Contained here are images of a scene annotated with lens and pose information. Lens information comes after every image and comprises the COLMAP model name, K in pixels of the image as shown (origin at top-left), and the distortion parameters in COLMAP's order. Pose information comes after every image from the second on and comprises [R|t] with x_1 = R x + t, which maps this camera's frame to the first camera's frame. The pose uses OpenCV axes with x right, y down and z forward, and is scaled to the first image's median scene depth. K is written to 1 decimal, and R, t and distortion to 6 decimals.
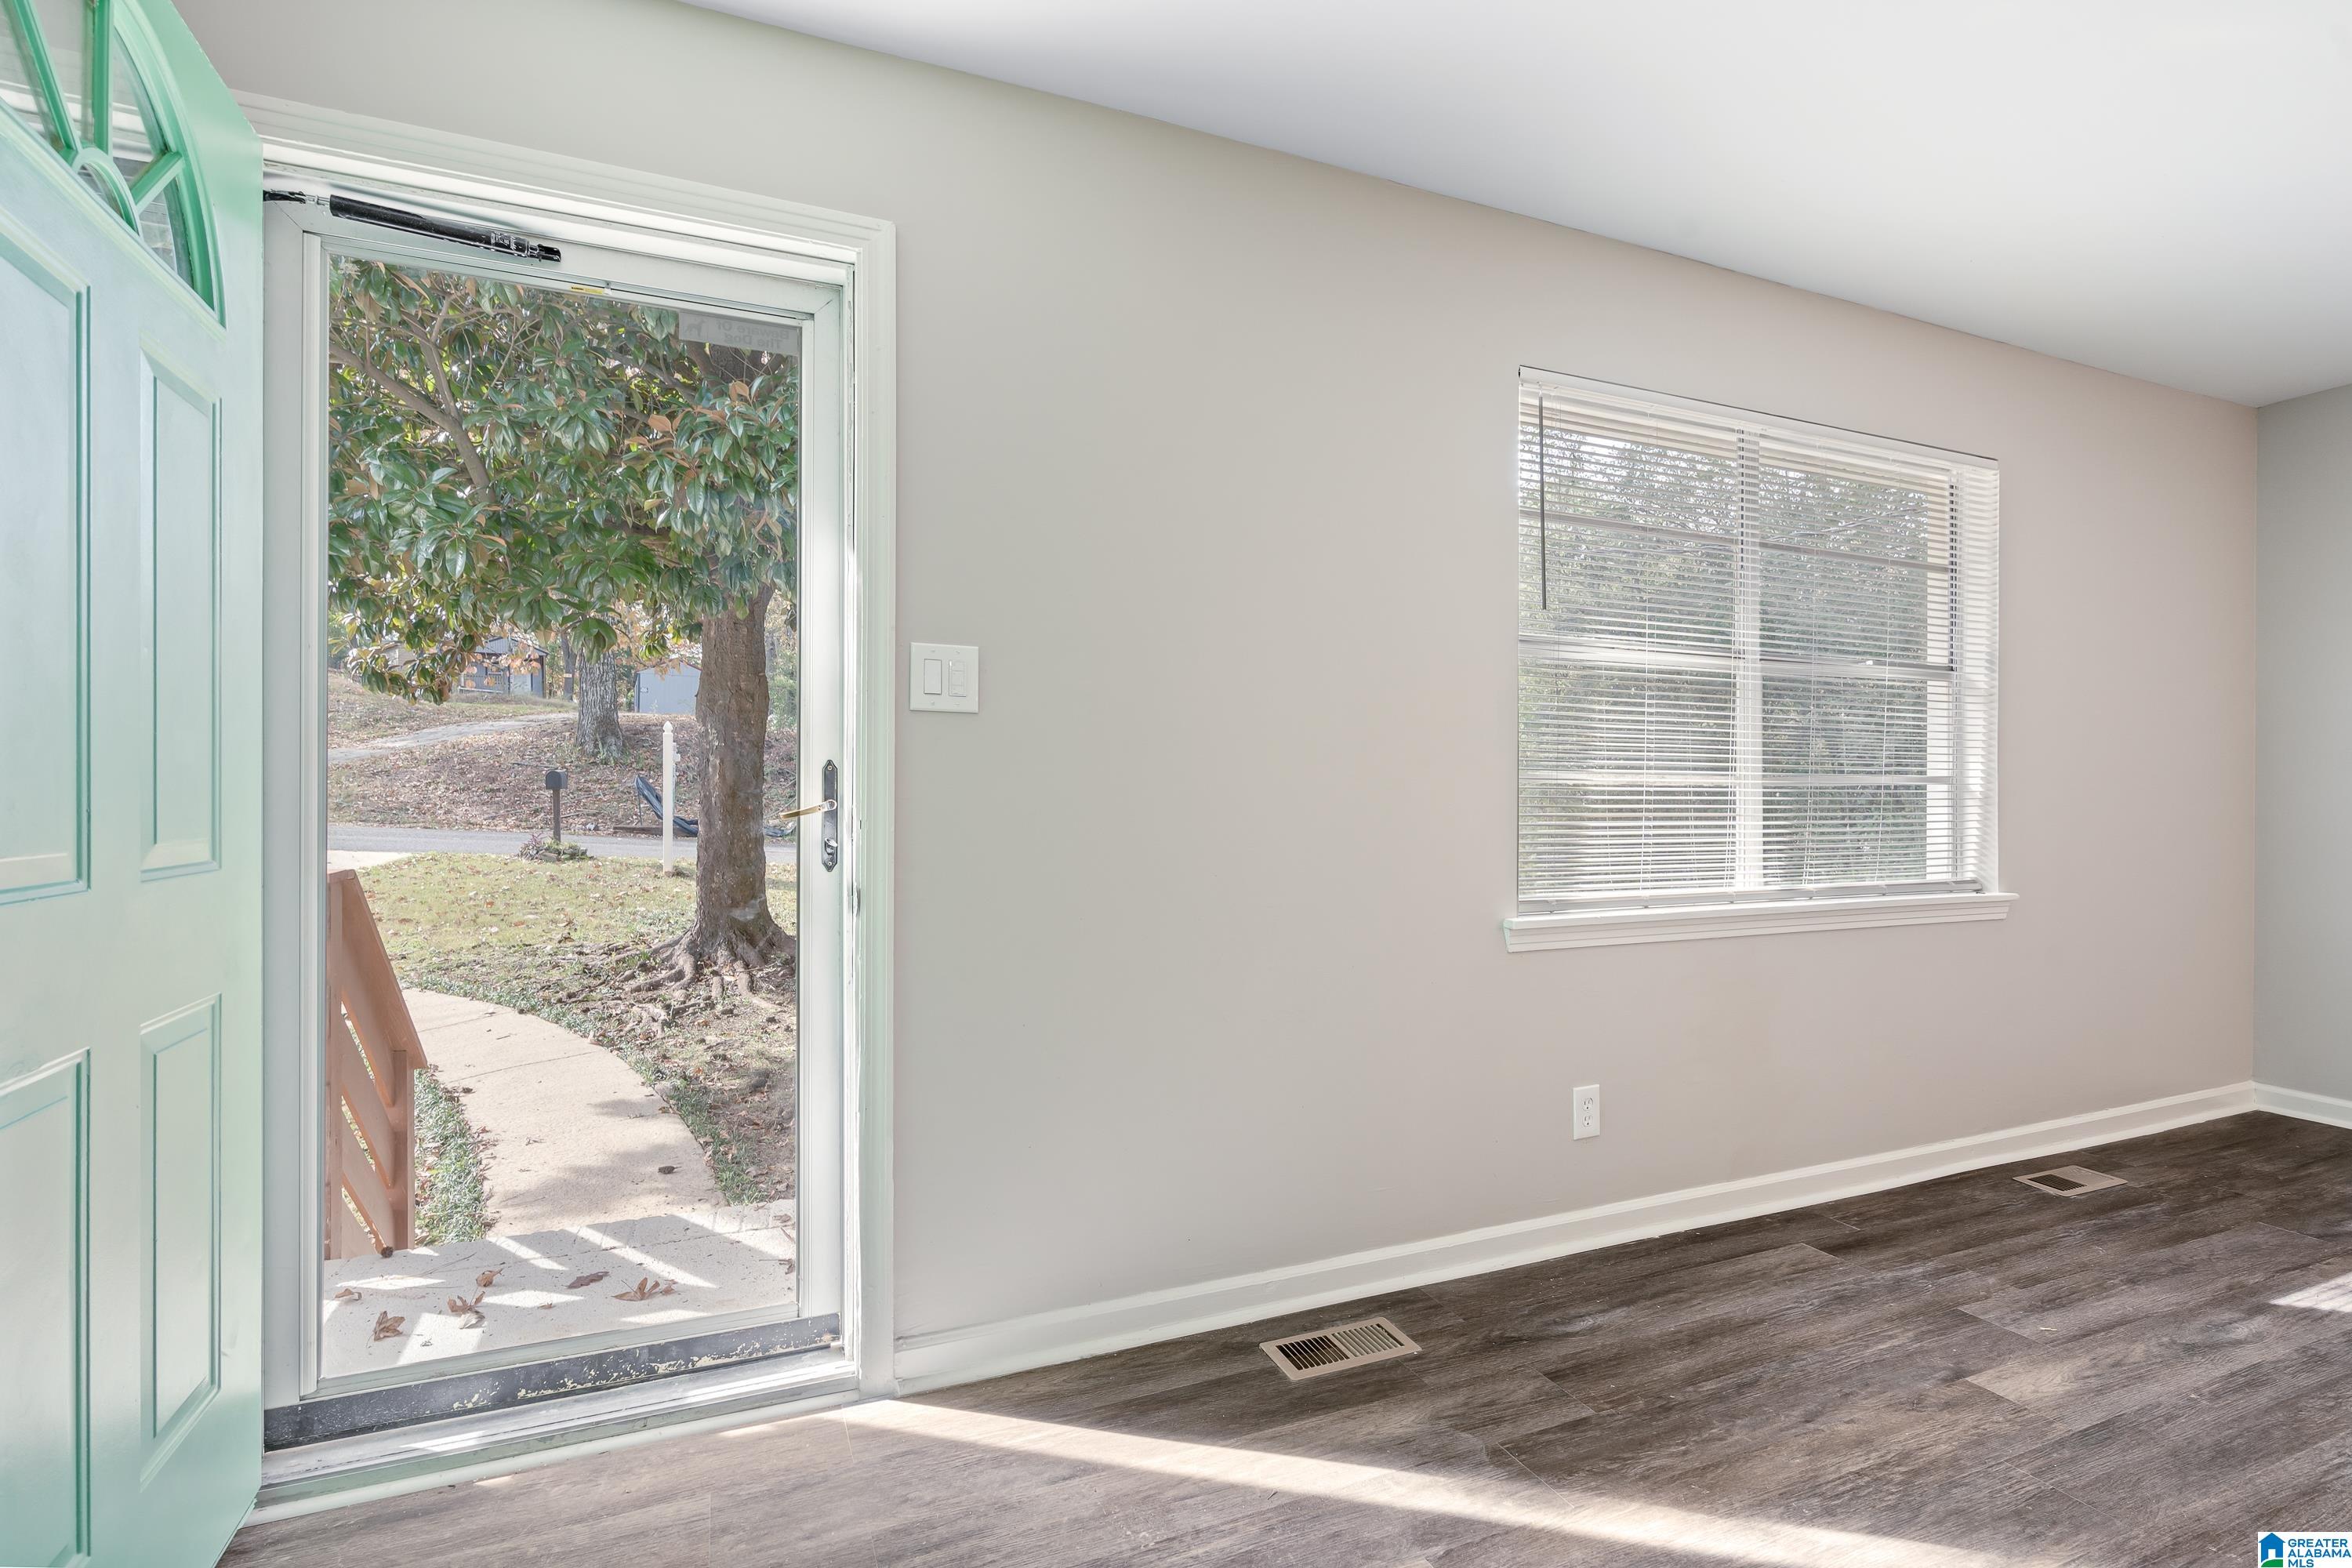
lens RADIAL K [[1083.3, 0, 1174.8], [0, 1083.3, 794.4], [0, 0, 1]] dist [-0.004427, 0.000591]
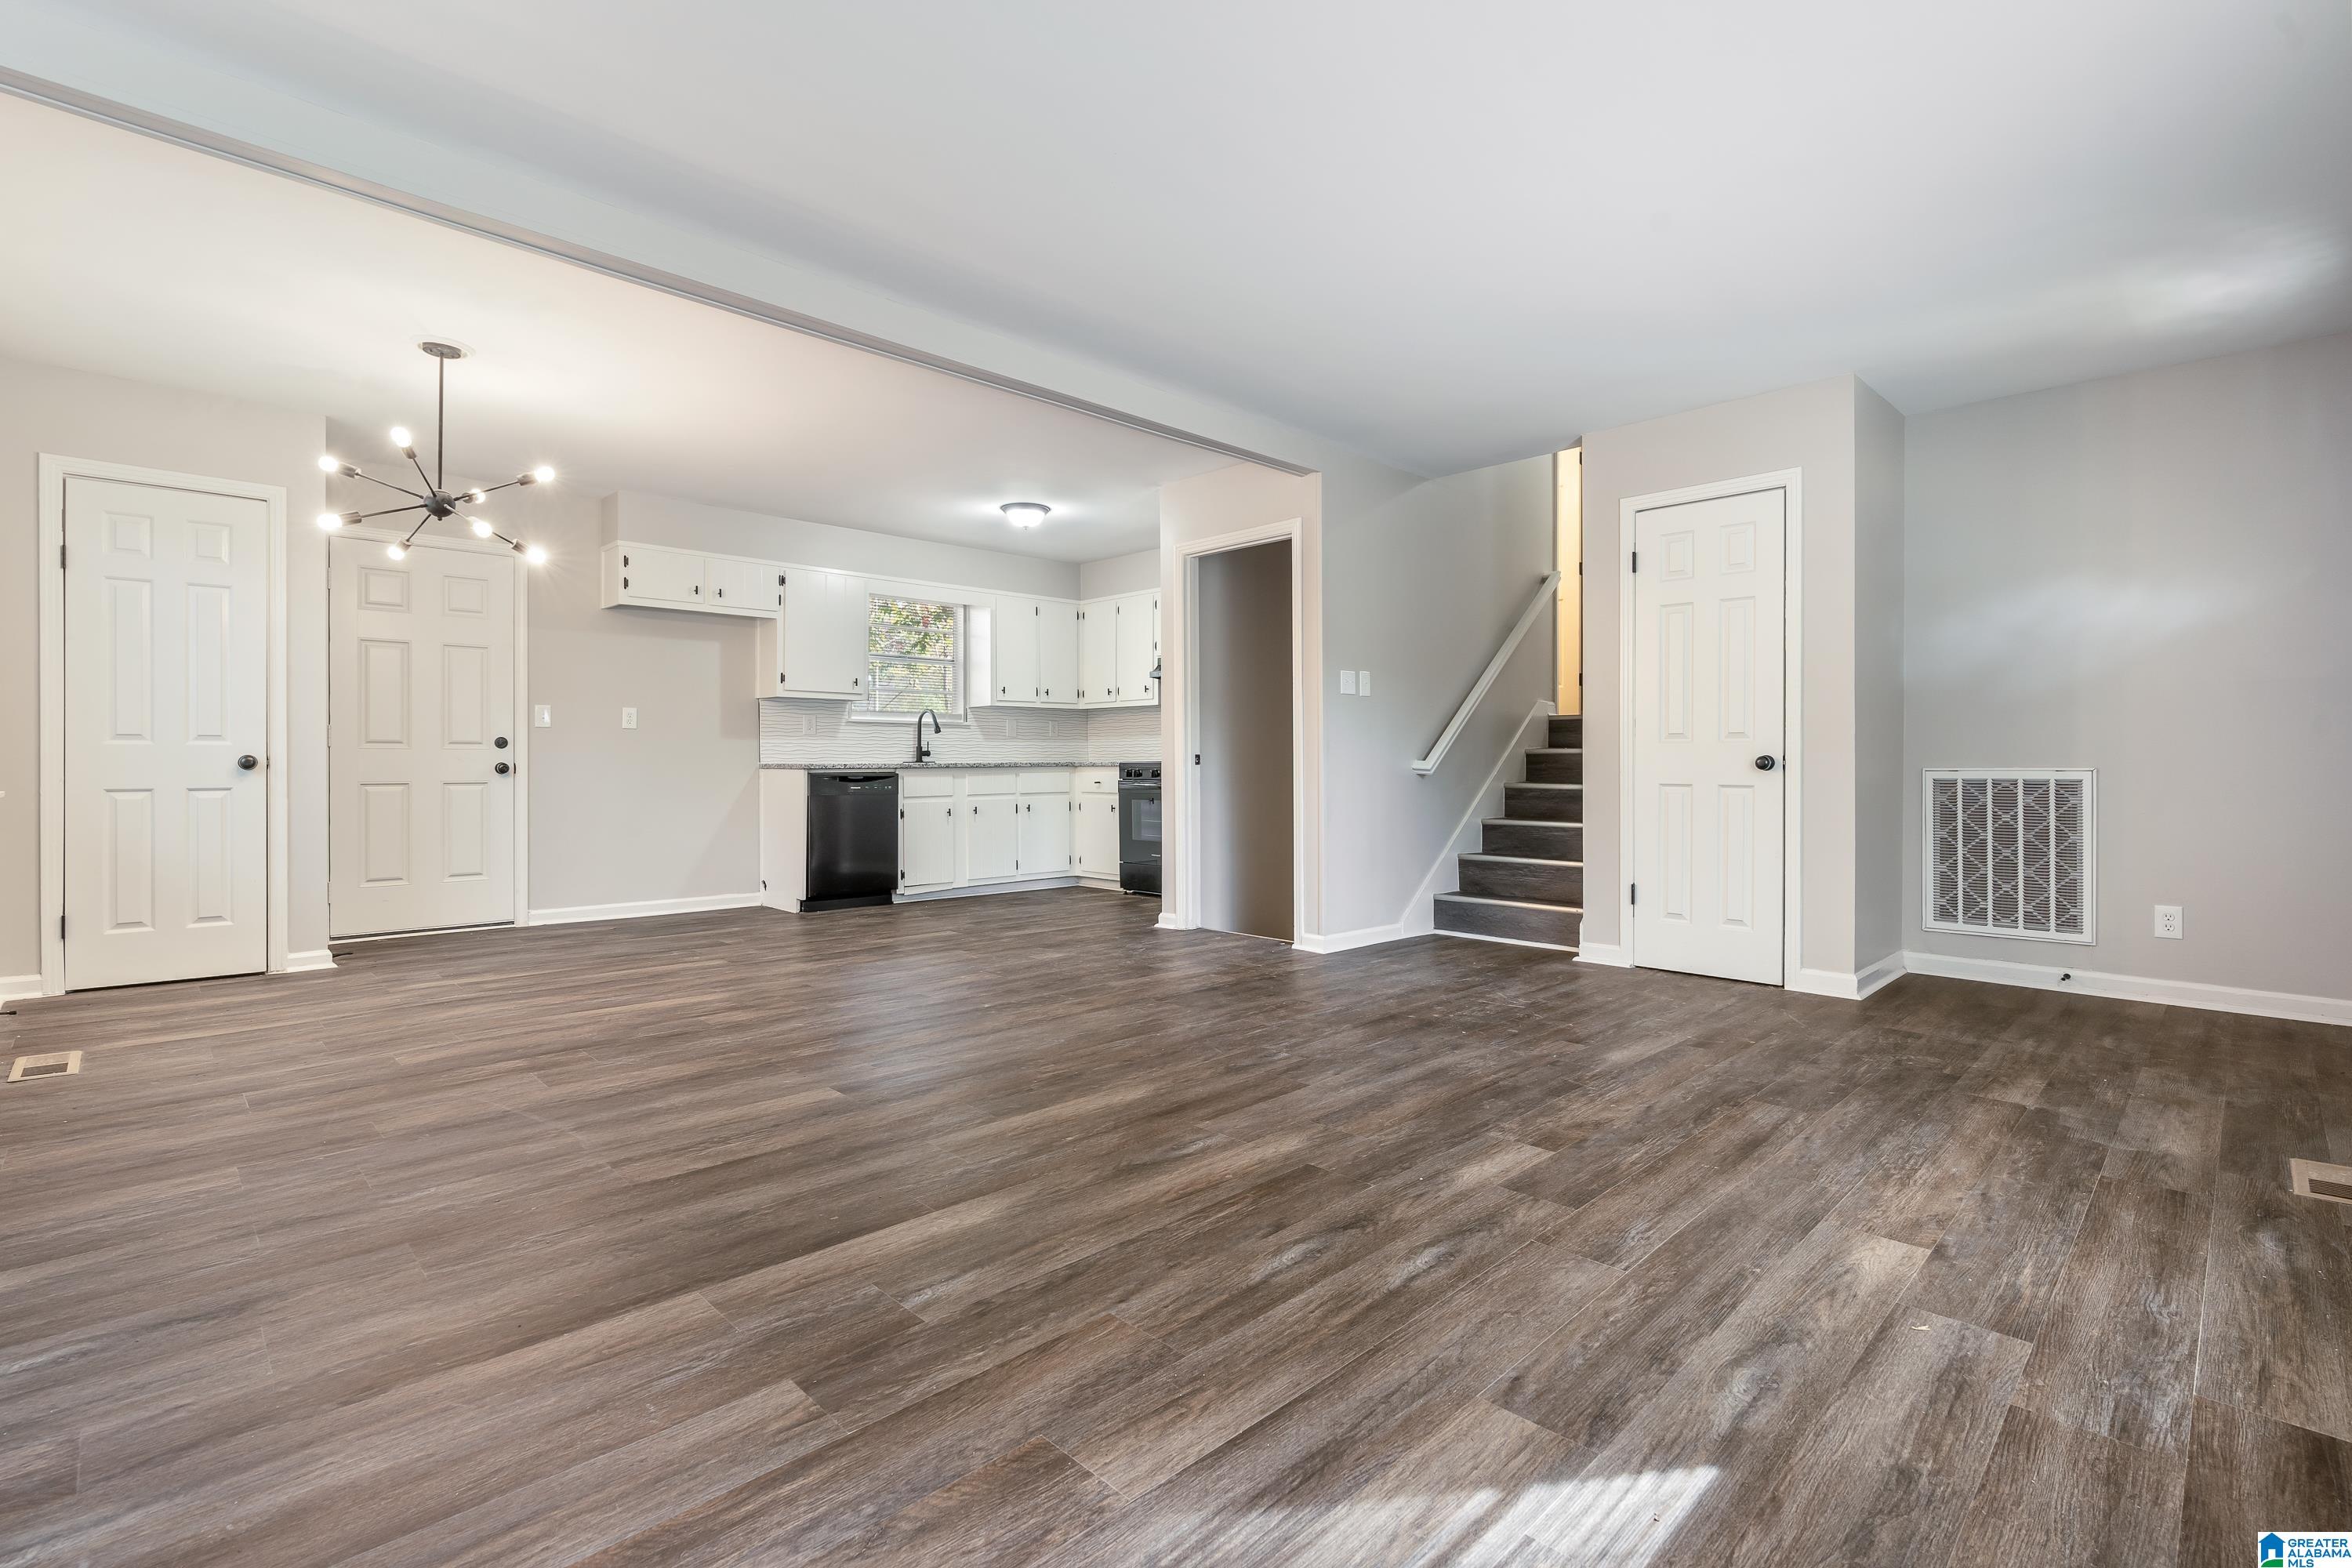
lens RADIAL K [[1075.0, 0, 1183.4], [0, 1075.0, 752.7], [0, 0, 1]] dist [-0.003958, 0.001367]
pose [[-0.927072, -0.009515, -0.374762, 1.589969], [-0.004901, 0.999900, -0.013263, 0.089890], [0.374851, -0.010459, -0.927026, 1.514521]]
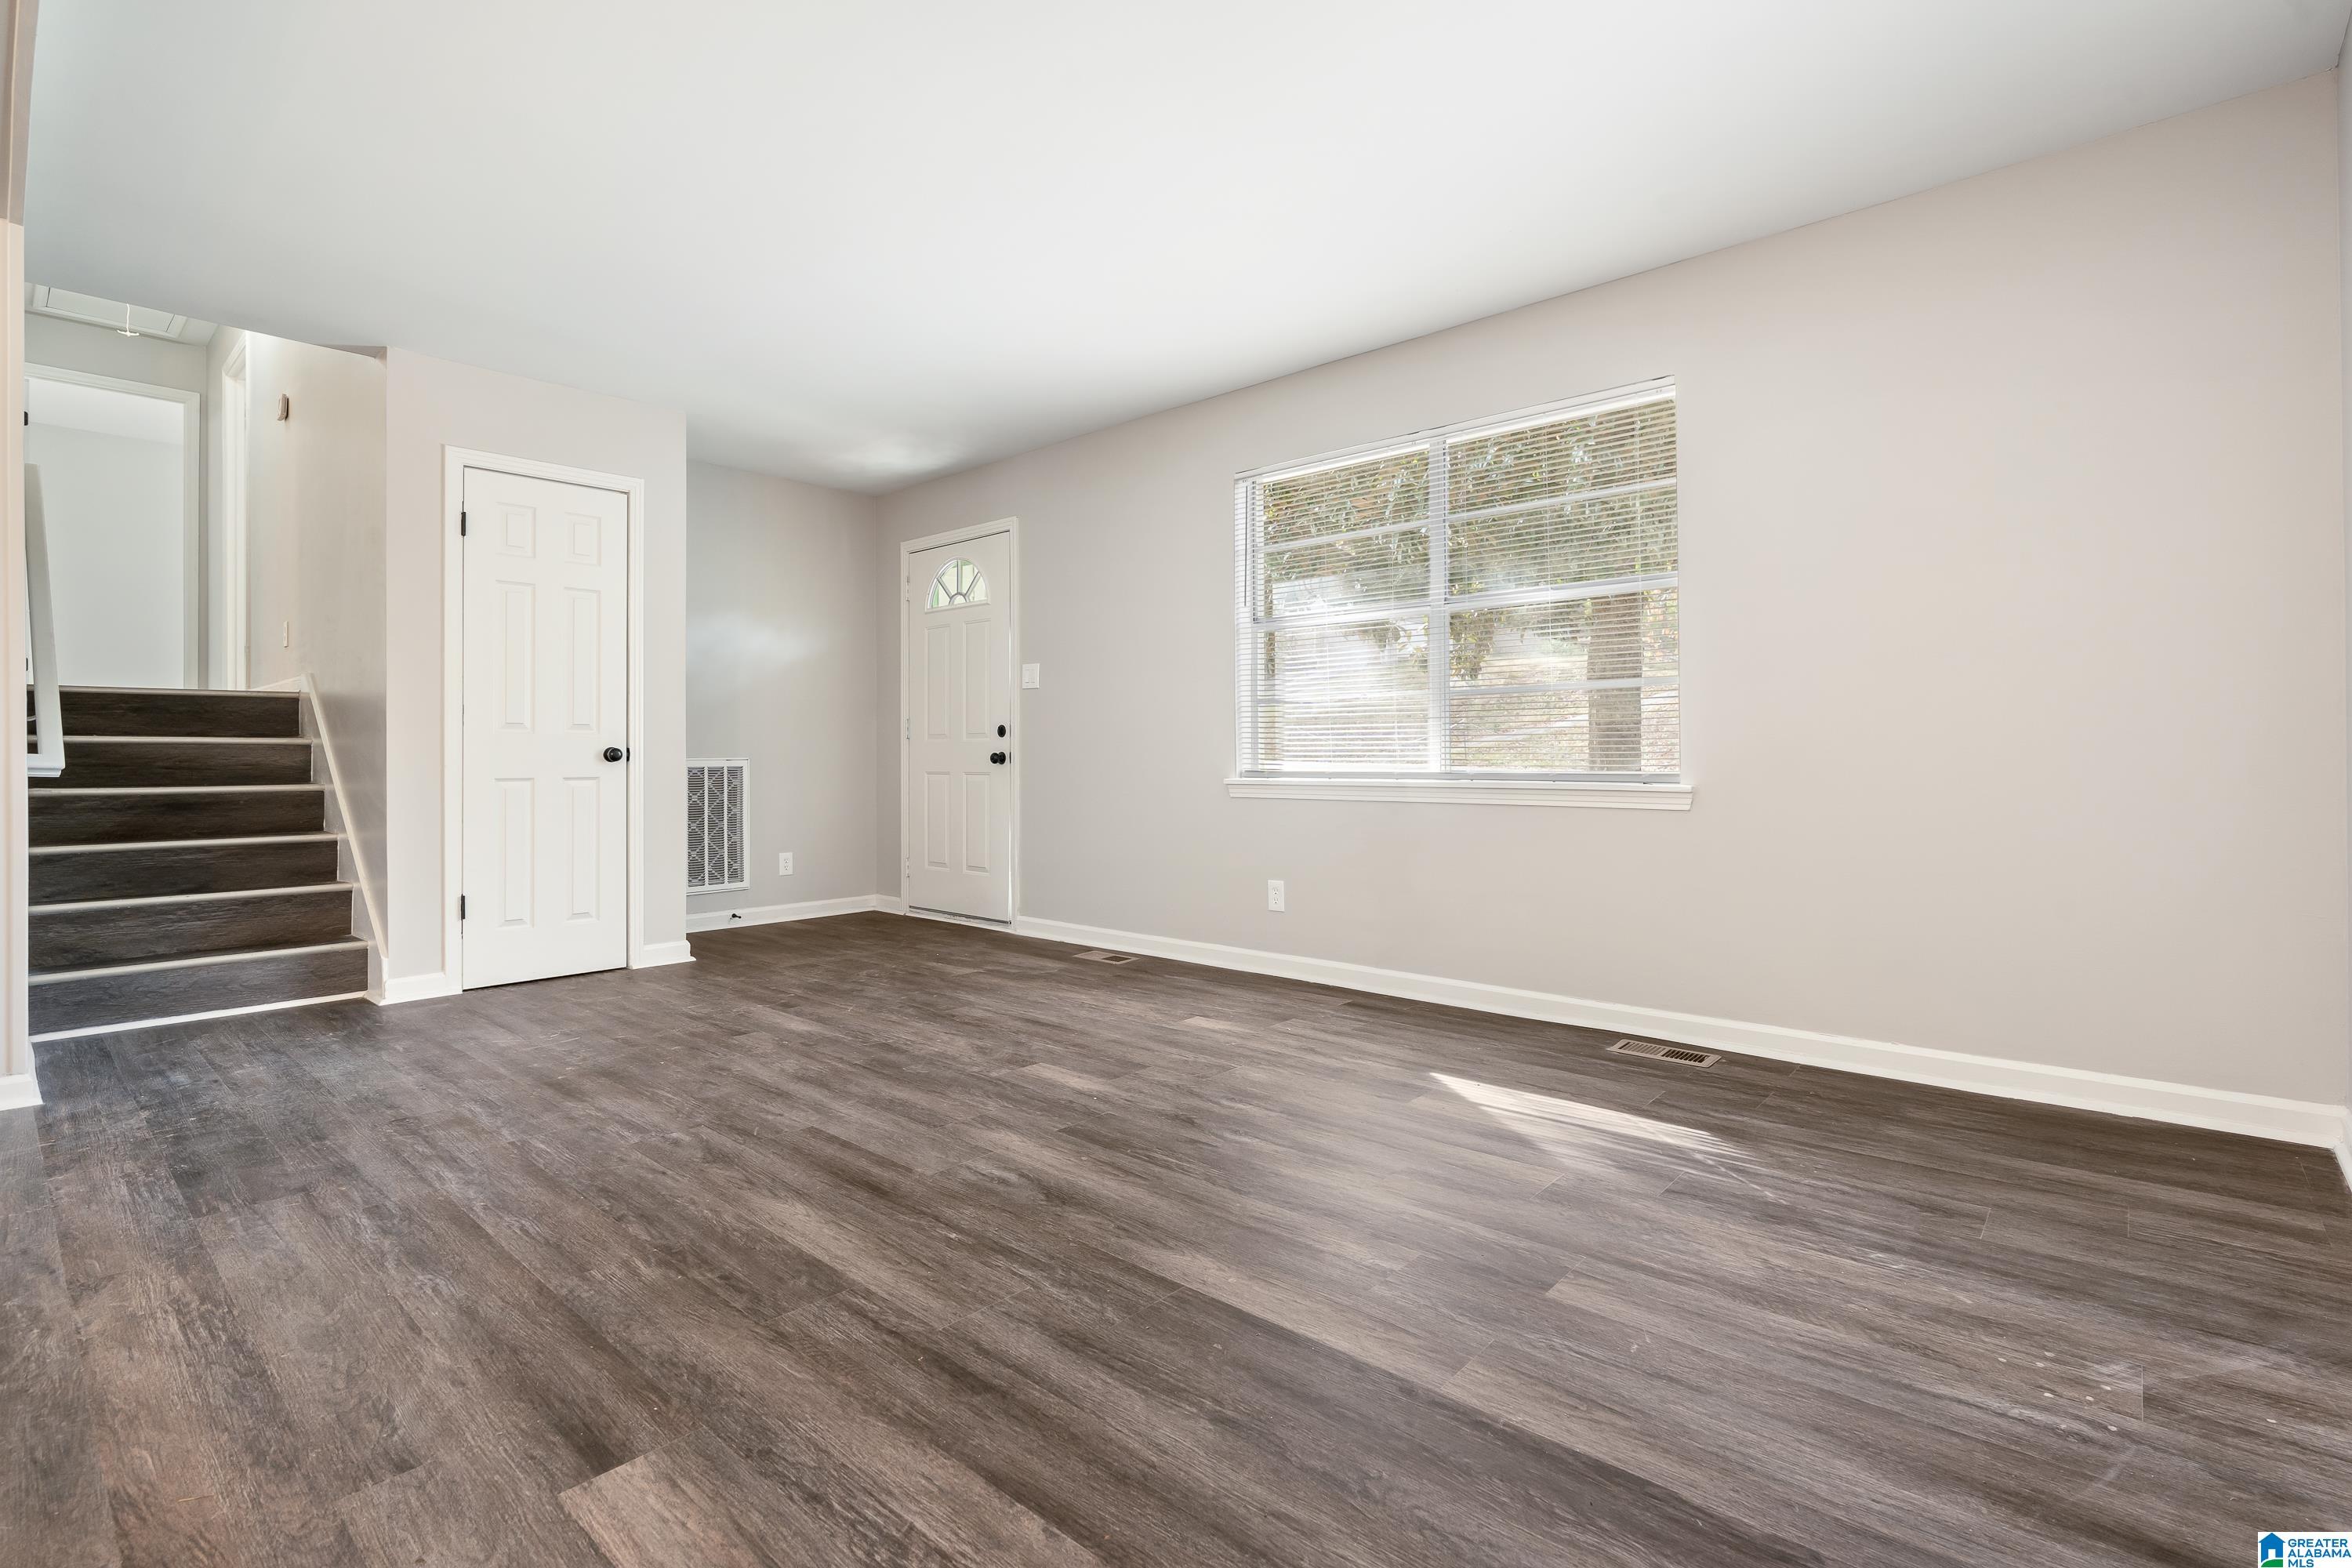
lens RADIAL K [[1075.0, 0, 1183.4], [0, 1075.0, 752.7], [0, 0, 1]] dist [-0.003958, 0.001367]
pose [[0.432798, -0.006294, -0.901469, 2.174481], [0.006407, 0.999972, -0.003905, 0.087578], [0.901468, -0.004085, 0.432826, 0.165069]]
